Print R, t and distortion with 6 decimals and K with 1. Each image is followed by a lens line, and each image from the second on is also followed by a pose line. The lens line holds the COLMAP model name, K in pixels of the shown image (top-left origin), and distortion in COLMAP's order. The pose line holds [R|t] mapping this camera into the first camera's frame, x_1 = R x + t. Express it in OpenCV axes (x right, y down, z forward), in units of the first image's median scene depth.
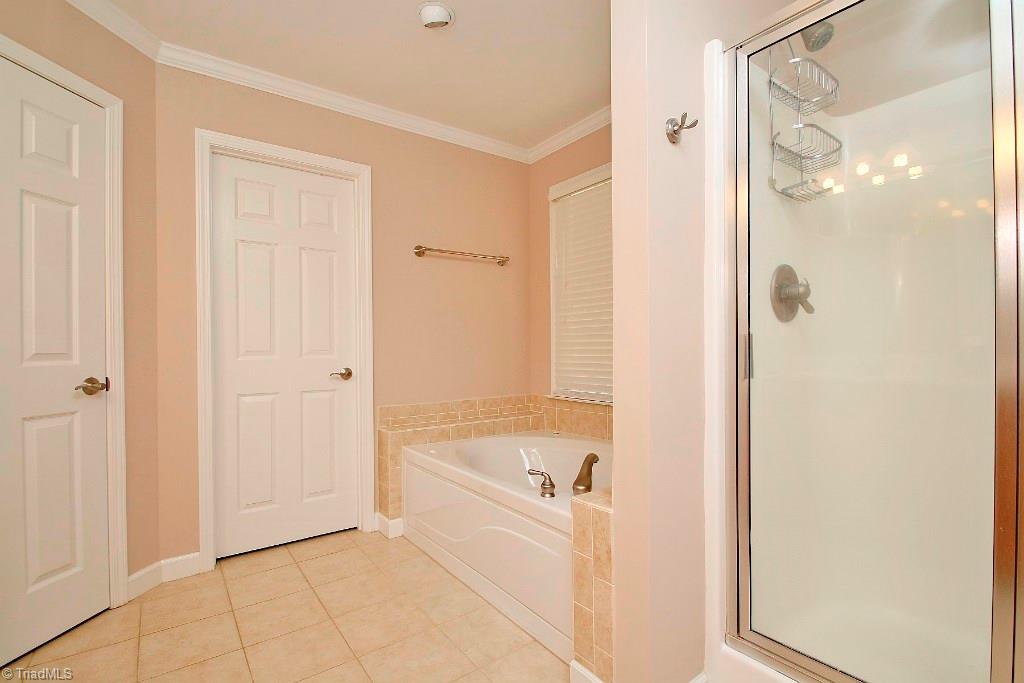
lens RADIAL K [[472.9, 0, 517.7], [0, 472.9, 350.9], [0, 0, 1]] dist [0.013774, -0.016737]
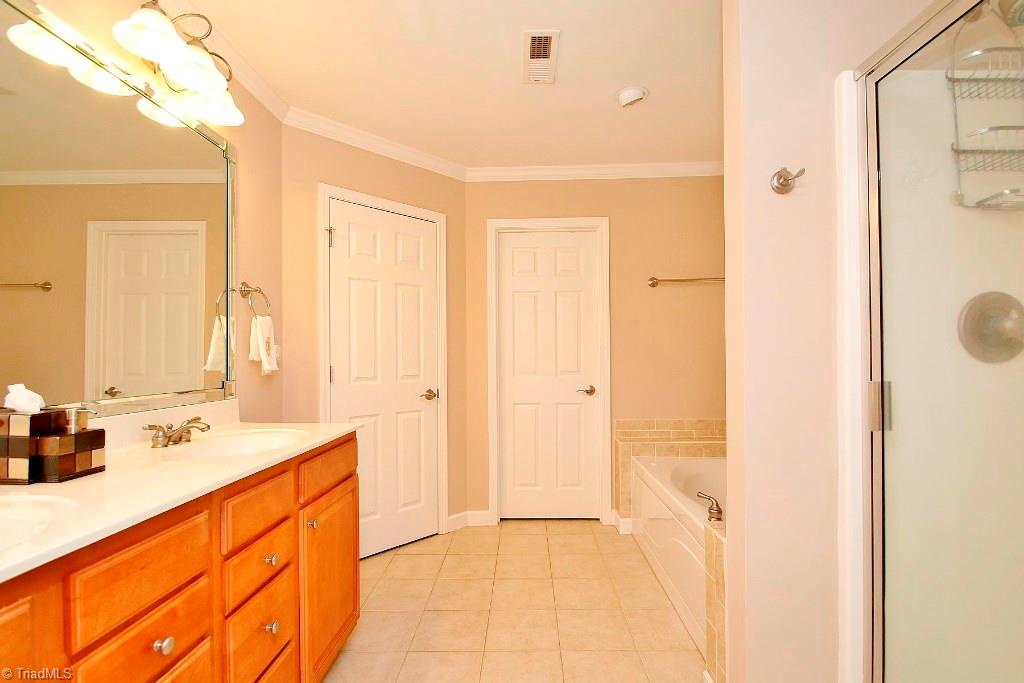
lens RADIAL K [[472.9, 0, 517.7], [0, 472.9, 350.9], [0, 0, 1]] dist [0.013774, -0.016737]
pose [[0.788314, -0.005621, -0.615248, 0.299789], [-0.000284, 0.999955, -0.009499, -0.052292], [0.615274, 0.007664, 0.788276, -0.094751]]
